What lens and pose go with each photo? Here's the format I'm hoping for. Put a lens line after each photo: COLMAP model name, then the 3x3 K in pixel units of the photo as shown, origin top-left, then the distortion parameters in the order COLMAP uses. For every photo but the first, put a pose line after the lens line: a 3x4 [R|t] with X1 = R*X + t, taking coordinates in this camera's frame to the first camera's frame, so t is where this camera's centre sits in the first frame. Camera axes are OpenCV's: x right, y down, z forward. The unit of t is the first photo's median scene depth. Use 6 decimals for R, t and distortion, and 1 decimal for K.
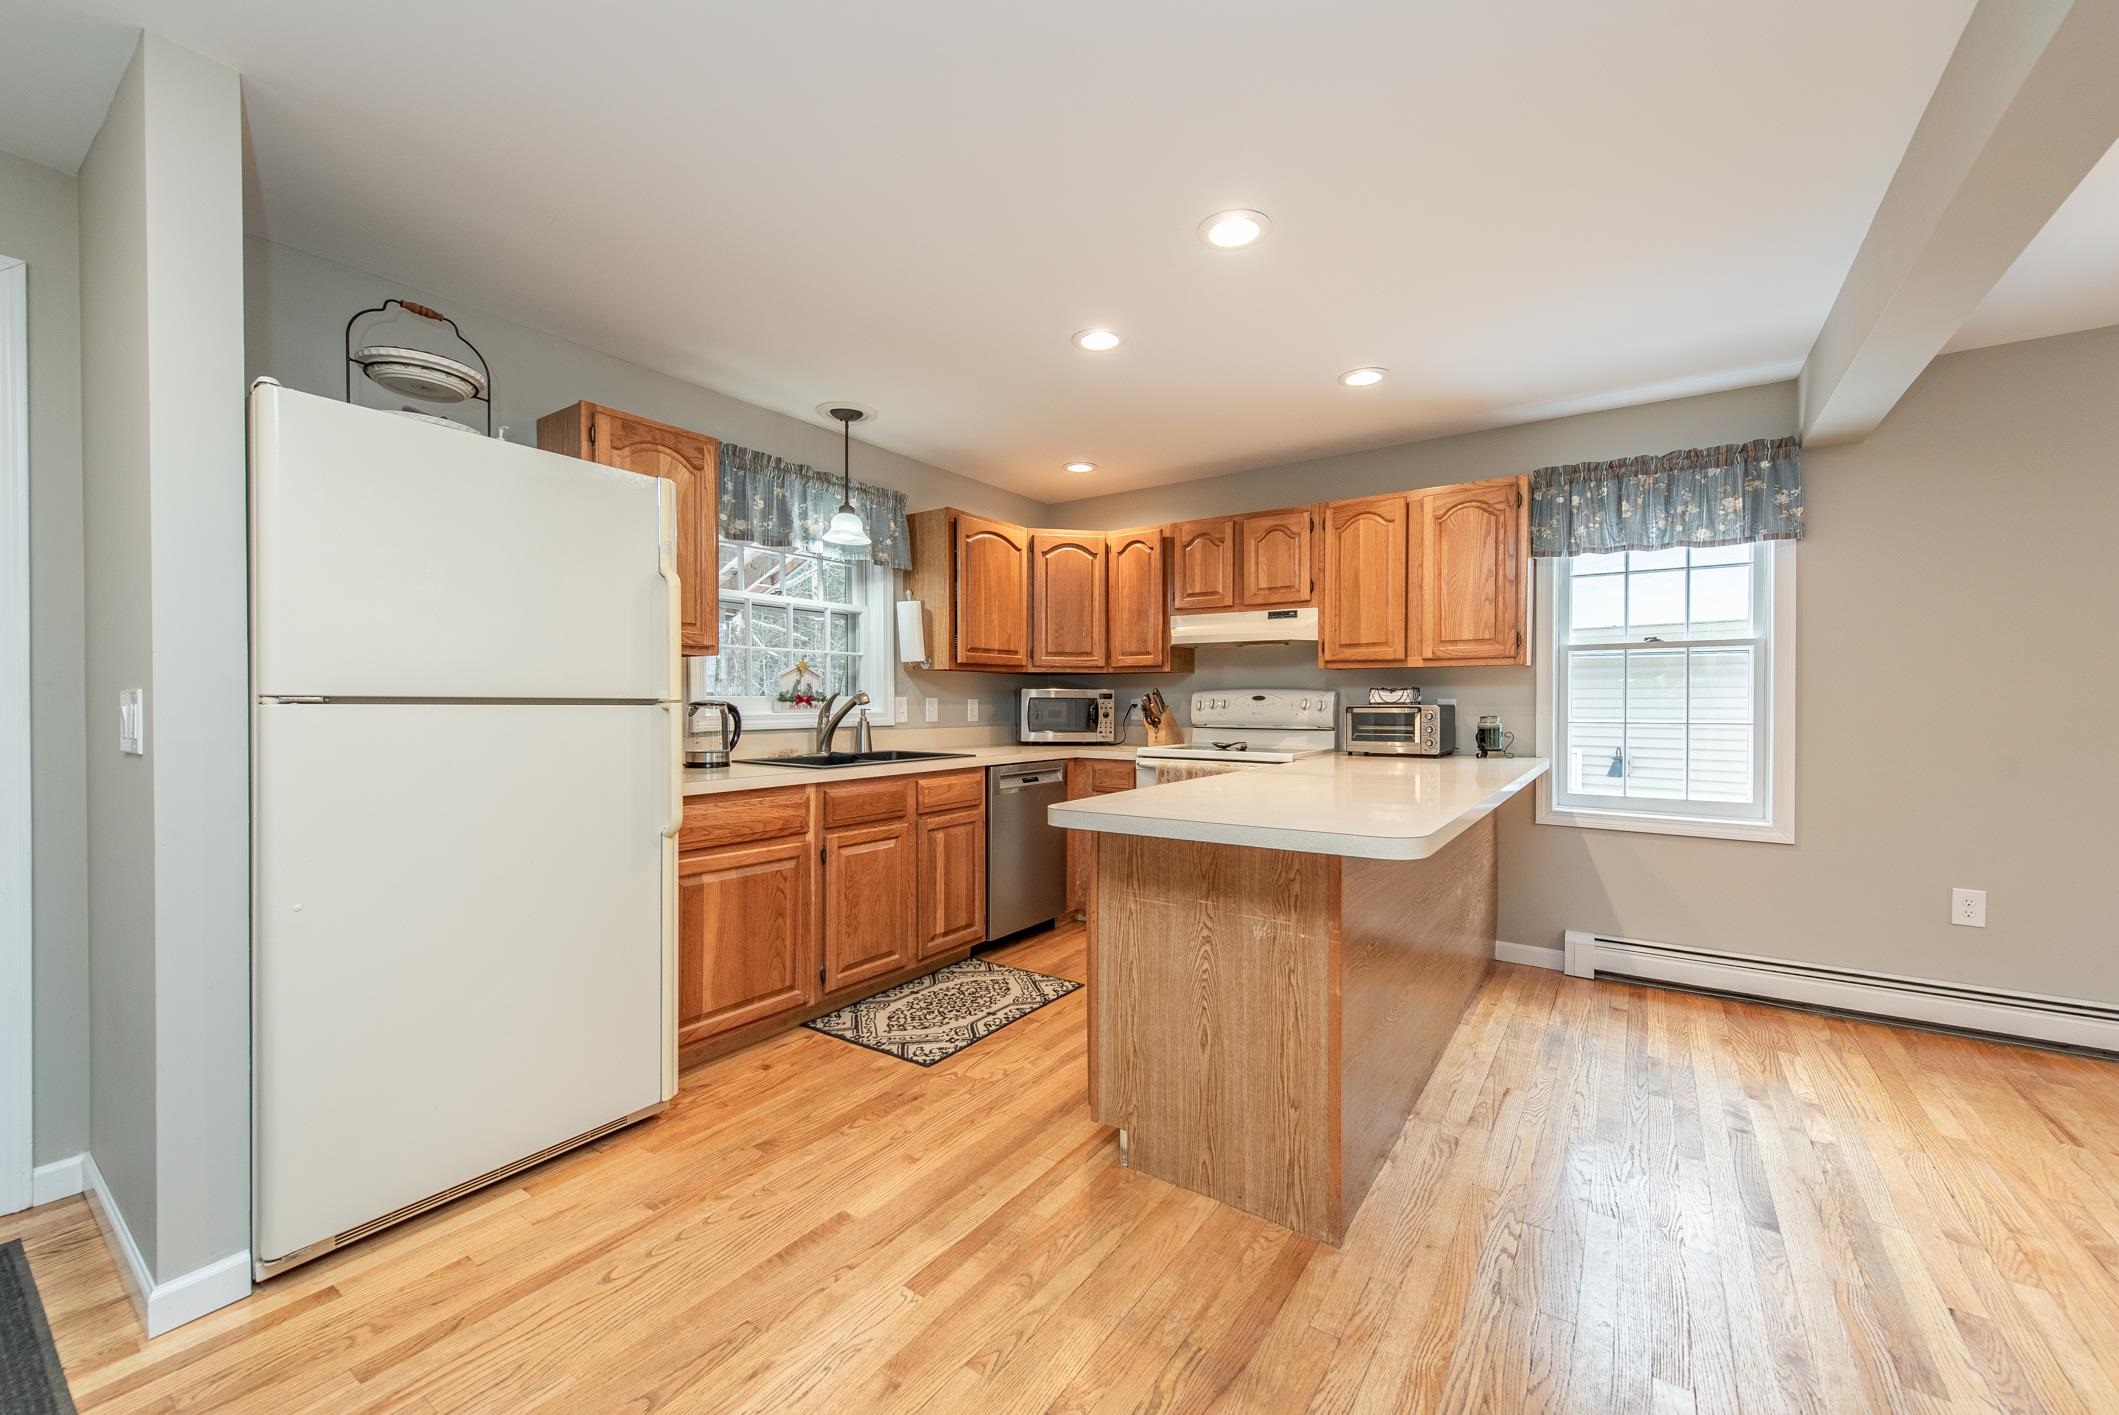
lens RADIAL K [[825.7, 0, 1072.9], [0, 825.7, 711.9], [0, 0, 1]] dist [0.012219, -0.003551]
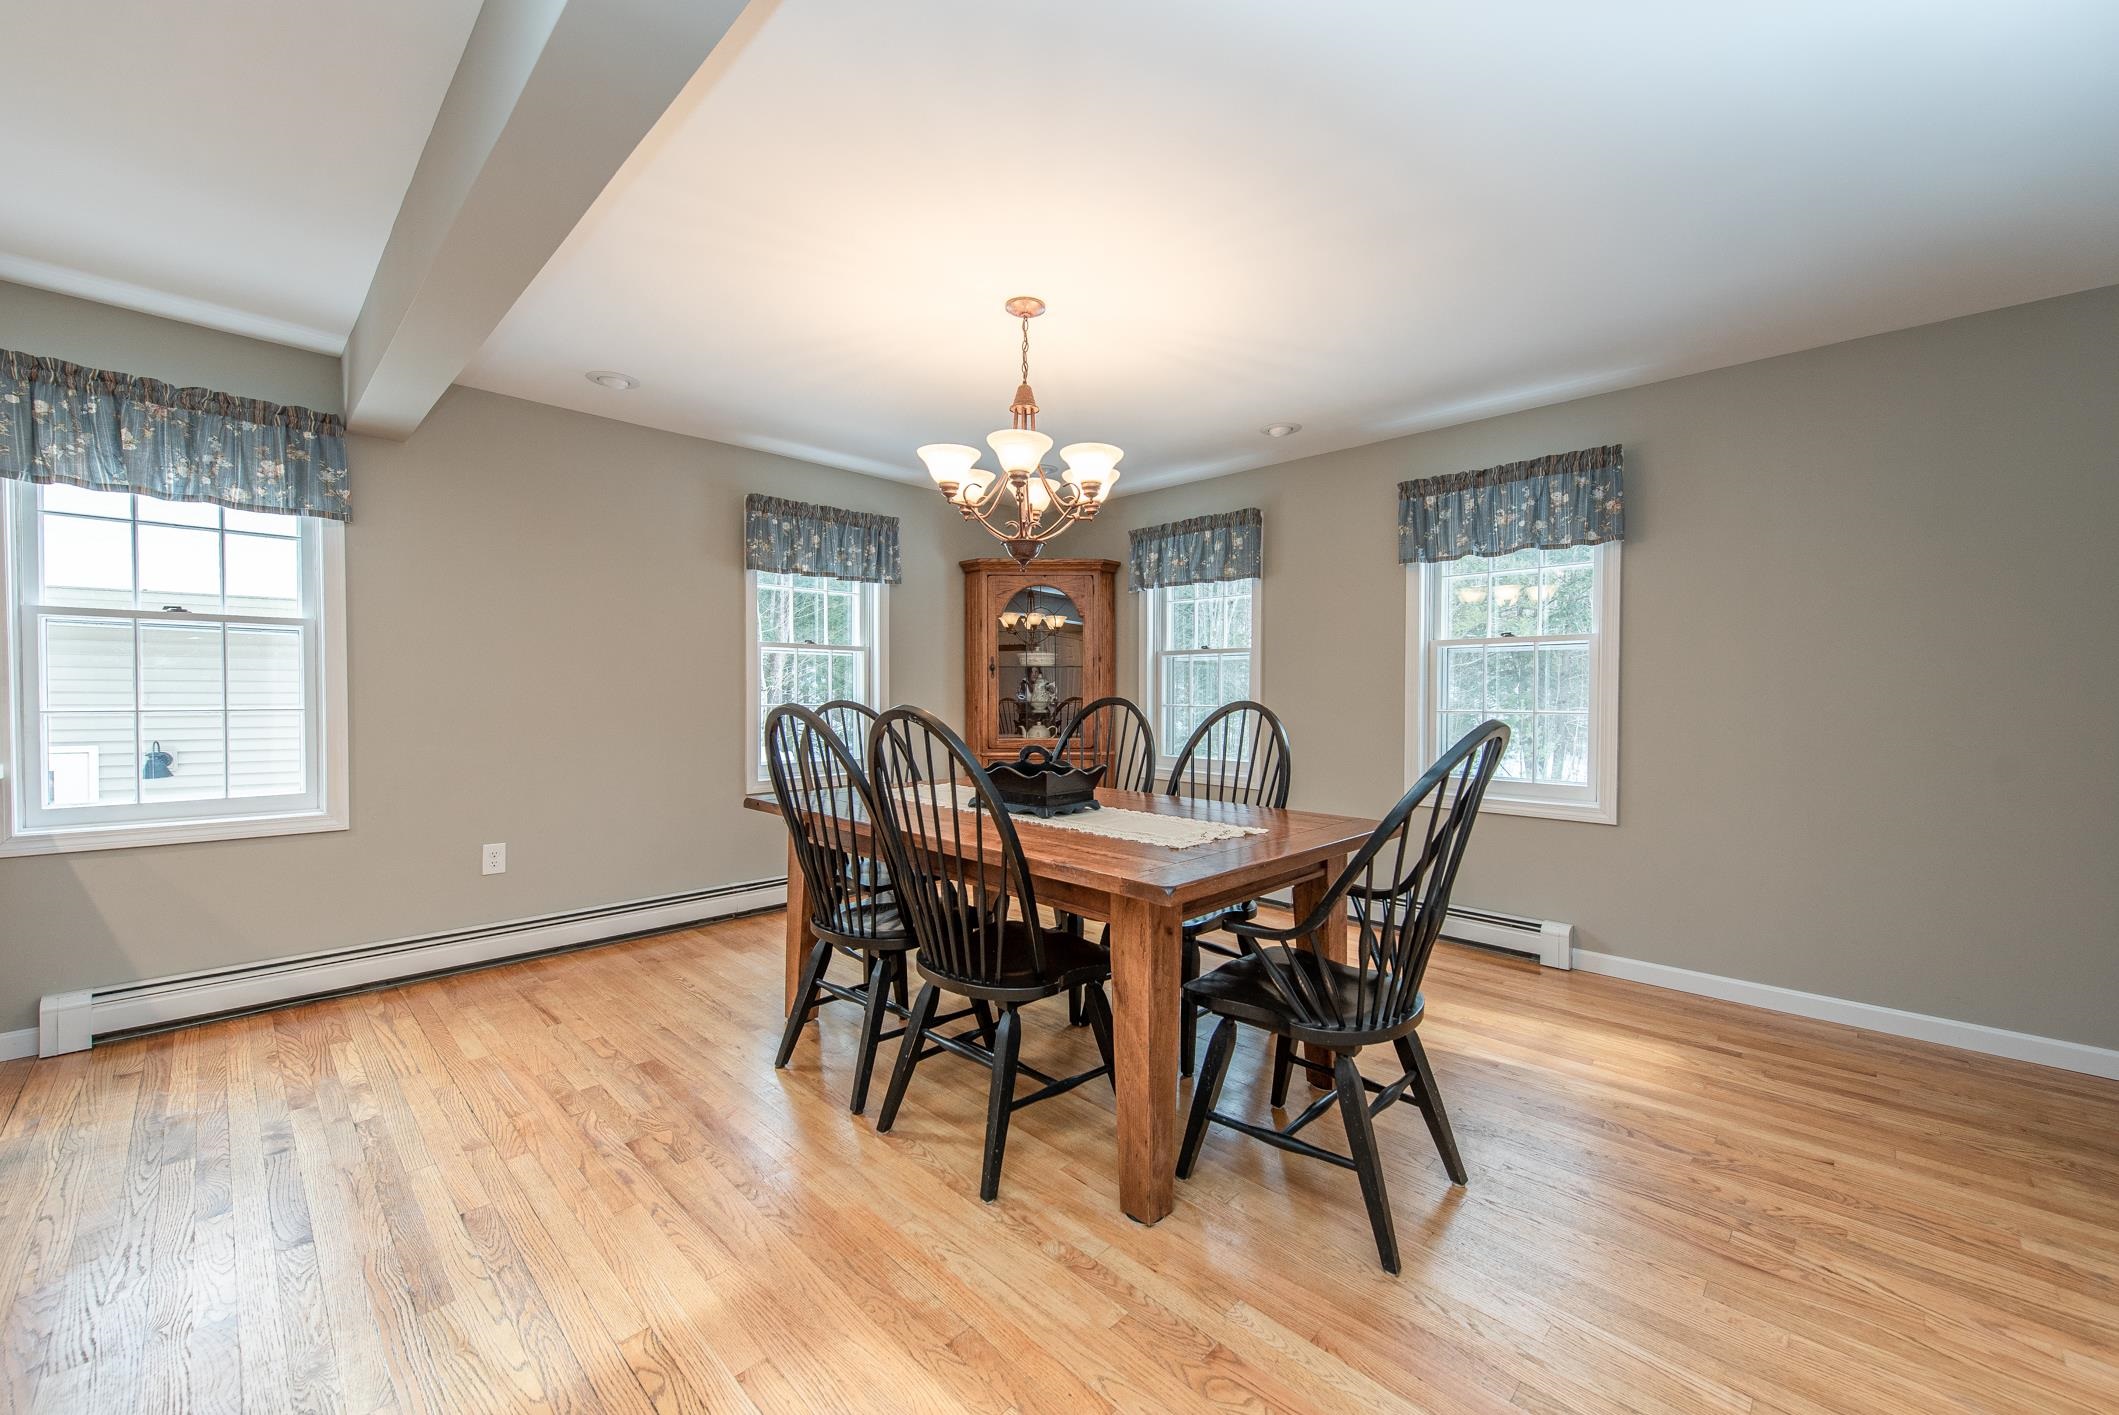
lens RADIAL K [[825.7, 0, 1053.9], [0, 825.7, 710.7], [0, 0, 1]] dist [0.012219, -0.003551]
pose [[0.174632, -0.020914, 0.984412, 0.037628], [0.003833, 0.999781, 0.020561, -0.000108], [-0.984626, 0.000182, 0.174674, -0.003009]]
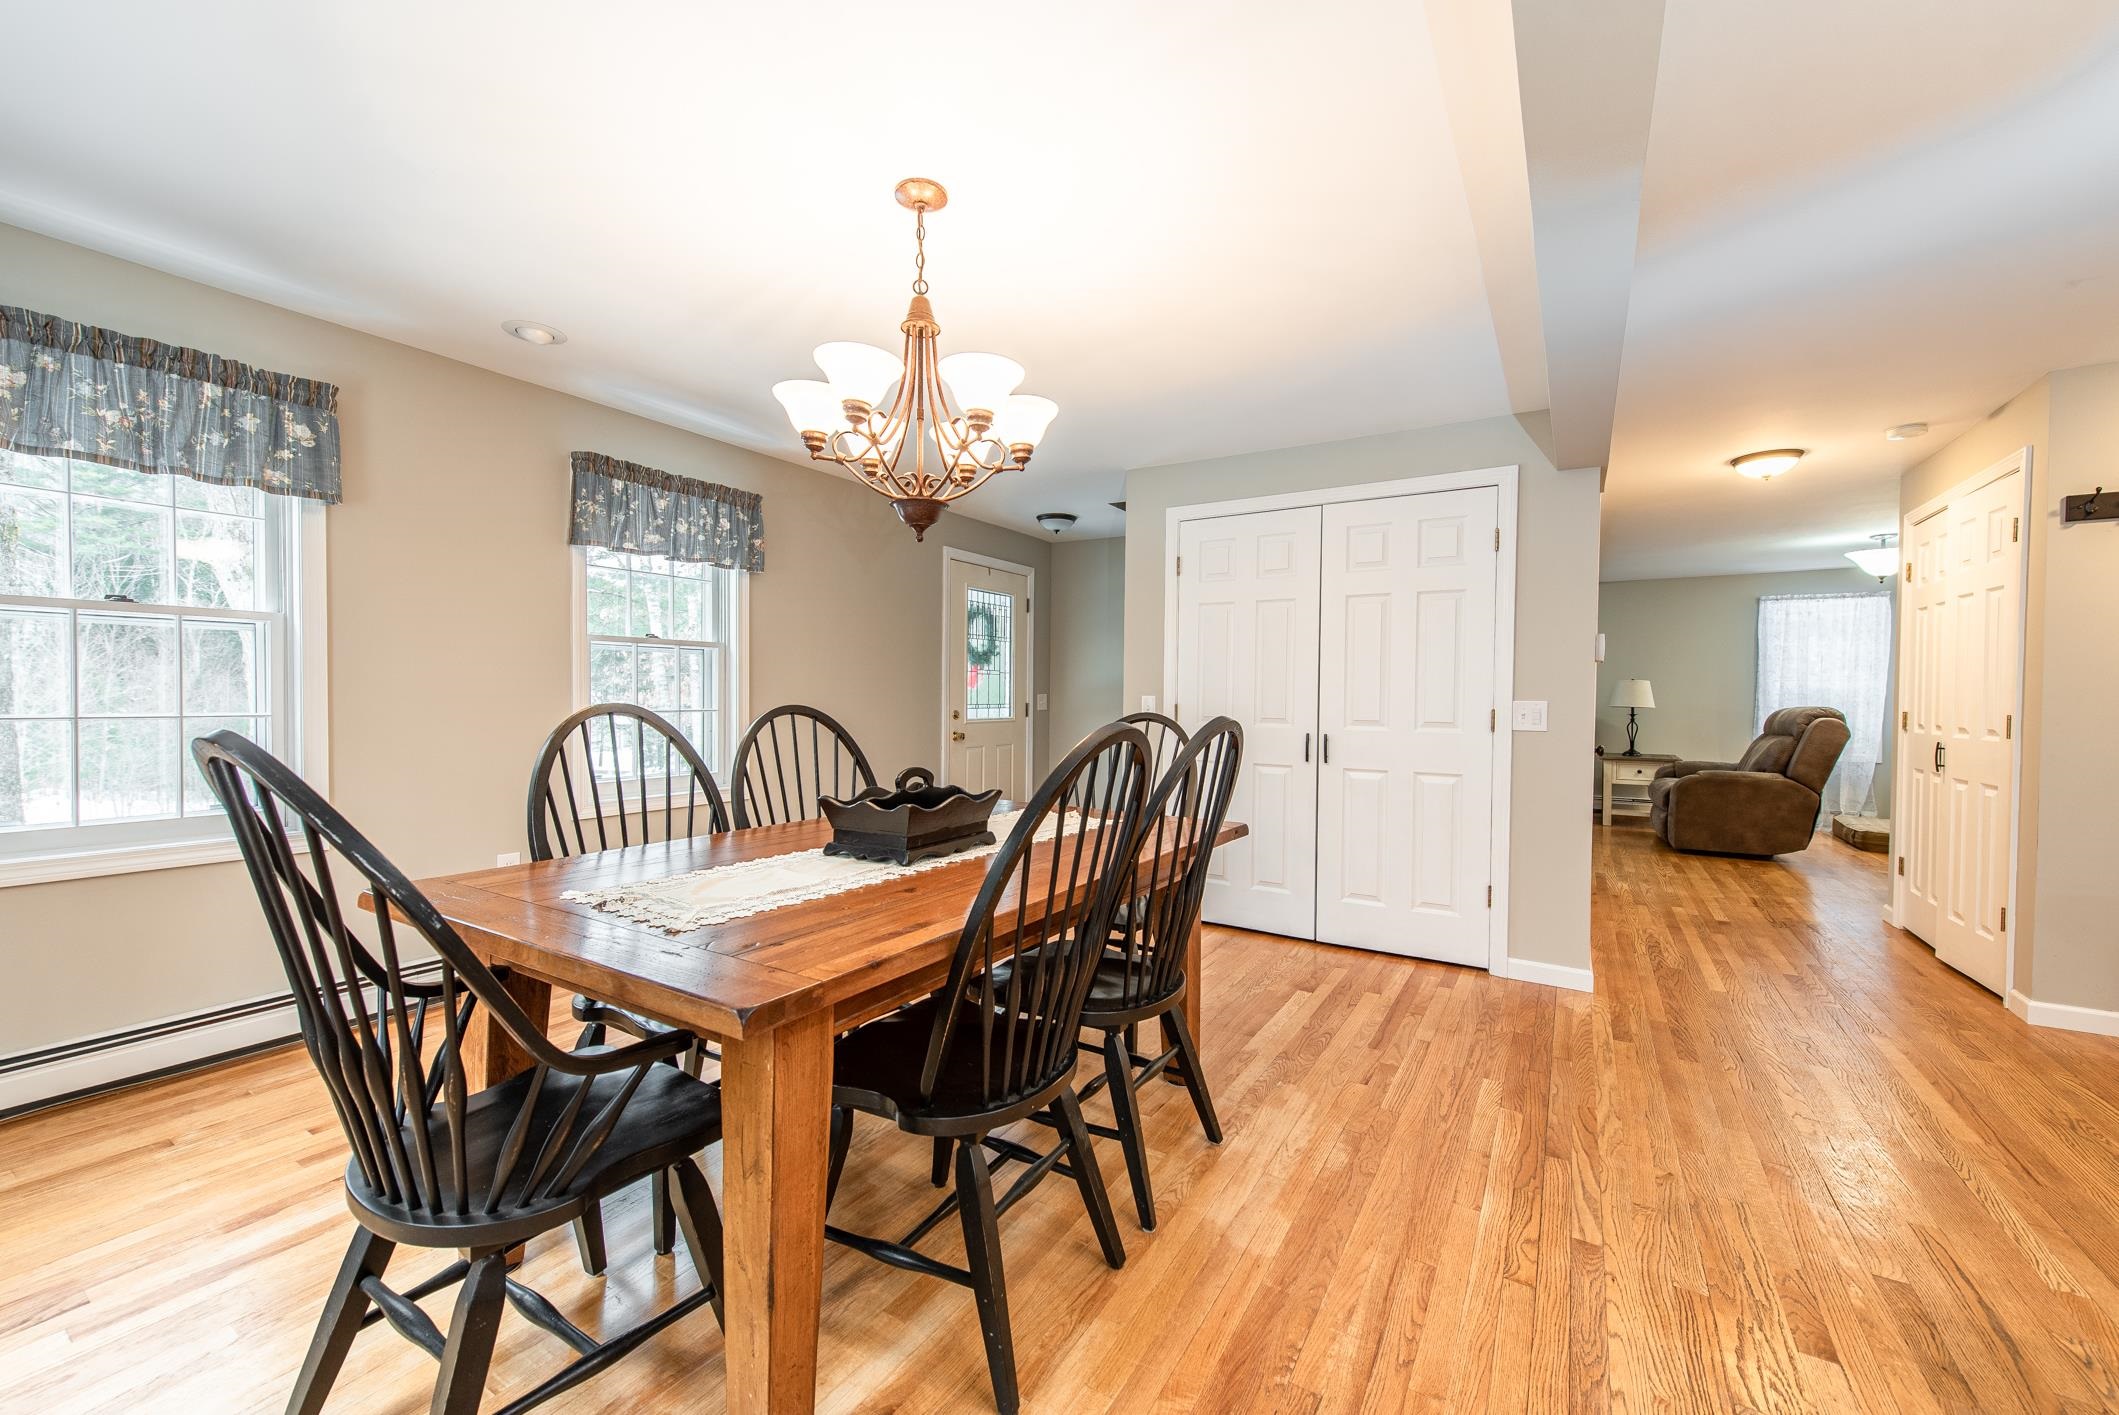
lens RADIAL K [[825.7, 0, 1052.8], [0, 825.7, 708.5], [0, 0, 1]] dist [0.012219, -0.003551]
pose [[-0.999043, -0.011633, -0.042157, 0.768213], [-0.012804, 0.999537, 0.027607, -0.013816], [0.041817, 0.028120, -0.998730, 0.809199]]
